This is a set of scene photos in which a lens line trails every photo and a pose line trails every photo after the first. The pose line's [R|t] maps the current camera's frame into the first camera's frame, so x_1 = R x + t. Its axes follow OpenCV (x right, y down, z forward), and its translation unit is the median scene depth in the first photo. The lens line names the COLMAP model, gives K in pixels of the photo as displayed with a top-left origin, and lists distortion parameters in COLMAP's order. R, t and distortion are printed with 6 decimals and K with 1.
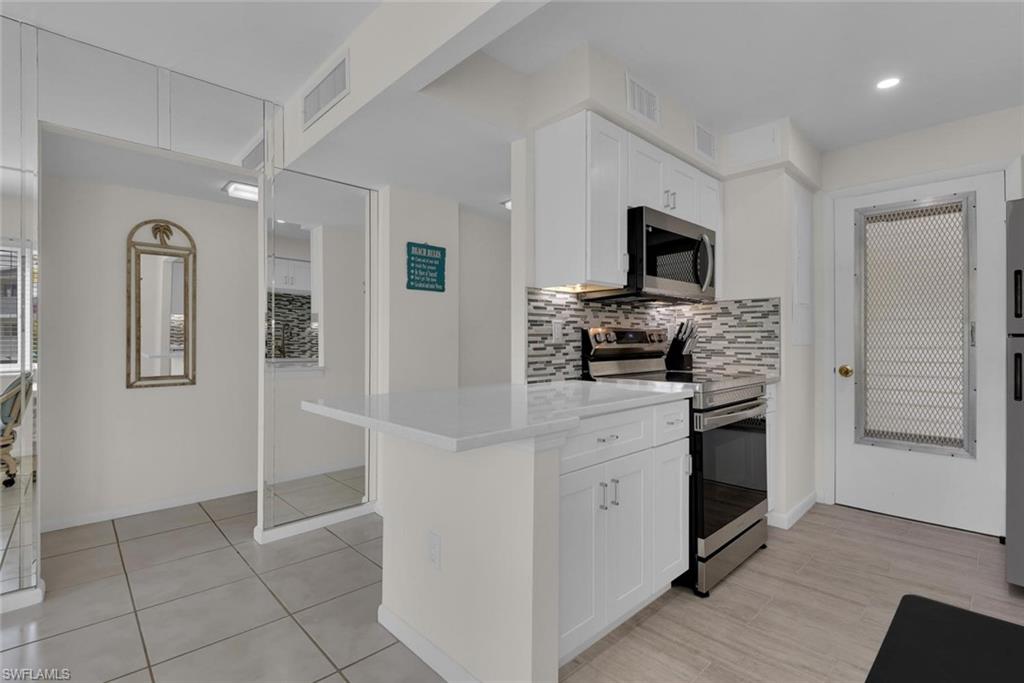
lens RADIAL K [[478.5, 0, 516.2], [0, 478.5, 342.8], [0, 0, 1]] dist [-0.003020, -0.001551]
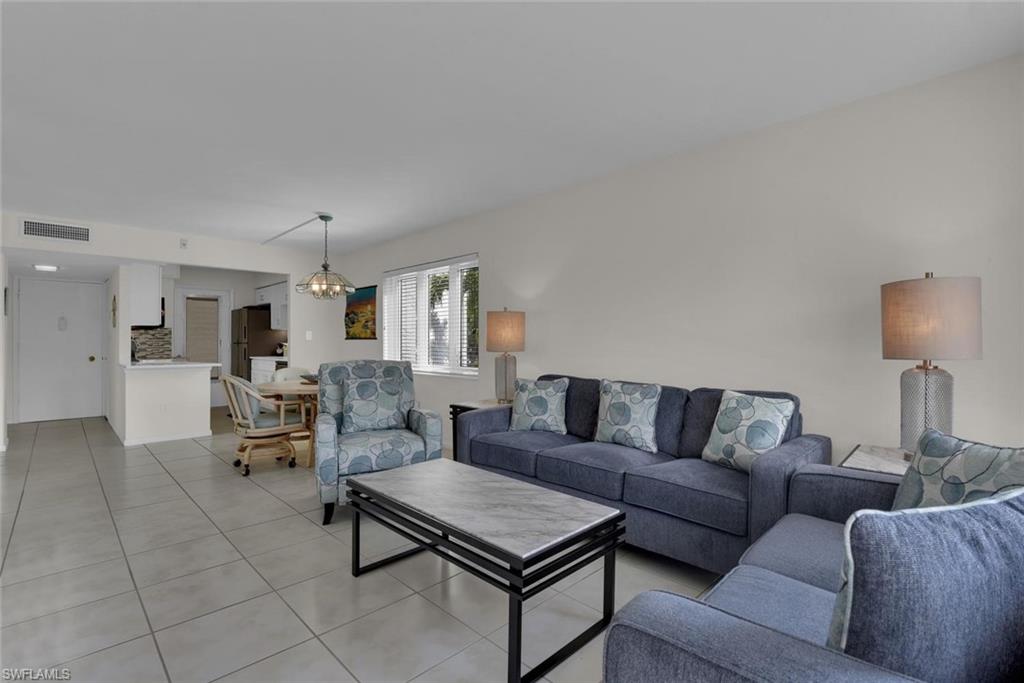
lens RADIAL K [[478.5, 0, 513.9], [0, 478.5, 338.4], [0, 0, 1]] dist [-0.003020, -0.001551]
pose [[-0.050603, 0.006279, 0.998699, -1.392492], [0.008394, 0.999948, -0.005862, -0.005460], [-0.998684, 0.008086, -0.050653, -0.474901]]
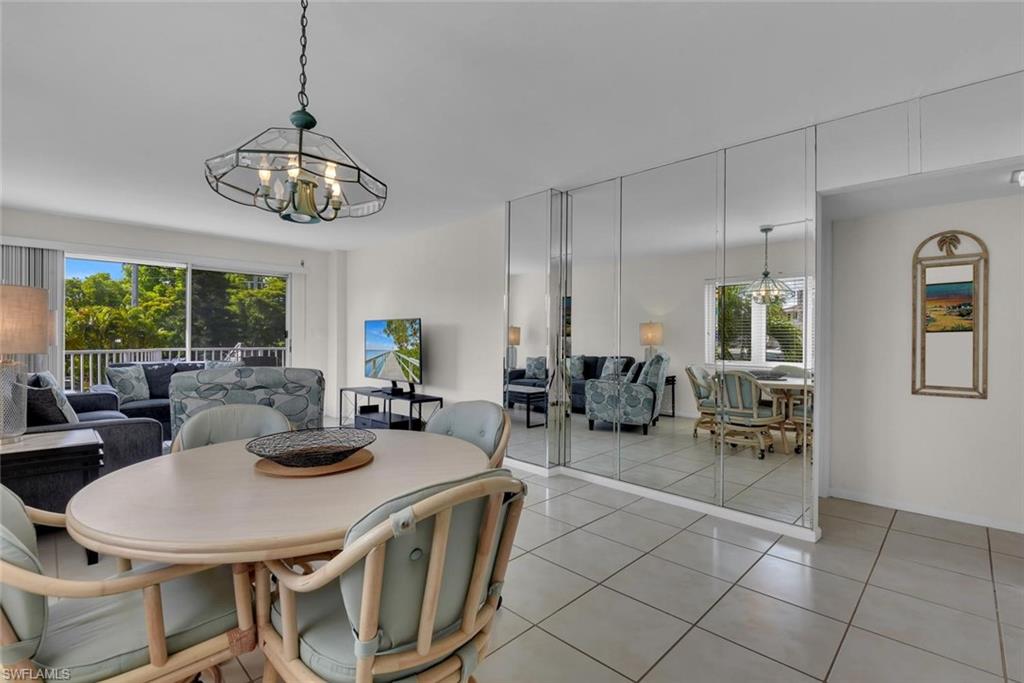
lens RADIAL K [[478.5, 0, 511.5], [0, 478.5, 337.5], [0, 0, 1]] dist [-0.003020, -0.001551]
pose [[0.040122, 0.002119, -0.999193, 0.232653], [-0.011490, 0.999933, 0.001659, -0.025101], [0.999129, 0.011414, 0.040144, 0.043609]]
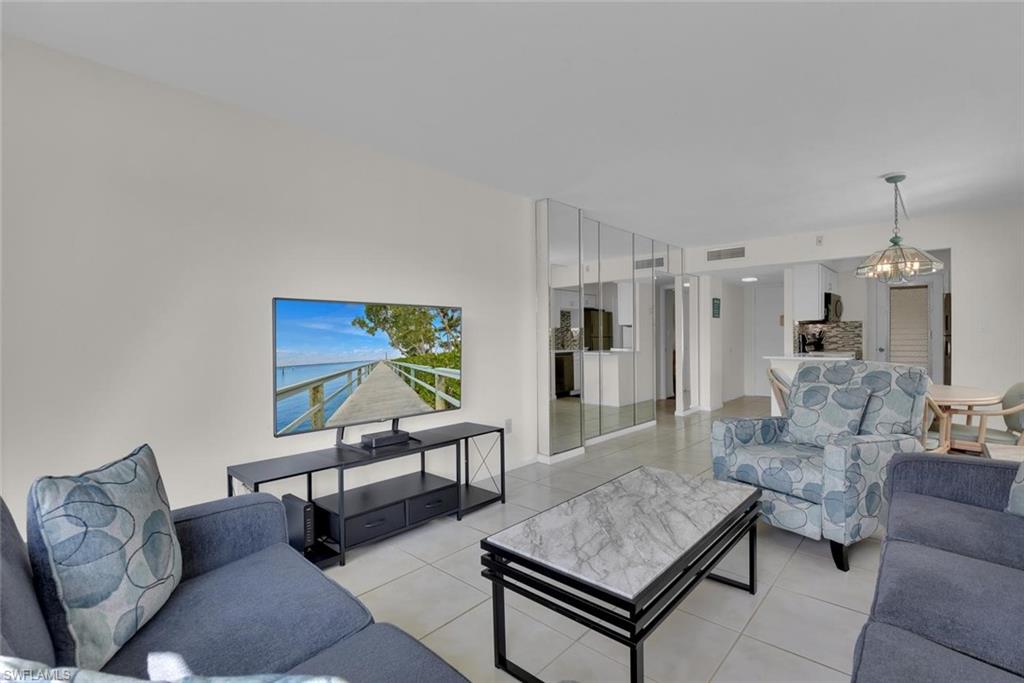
lens RADIAL K [[478.5, 0, 513.0], [0, 478.5, 344.0], [0, 0, 1]] dist [-0.003020, -0.001551]
pose [[0.997313, -0.010432, 0.072518, -0.997716], [0.009642, 0.999890, 0.011233, -0.010975], [-0.072627, -0.010504, 0.997304, -0.946163]]
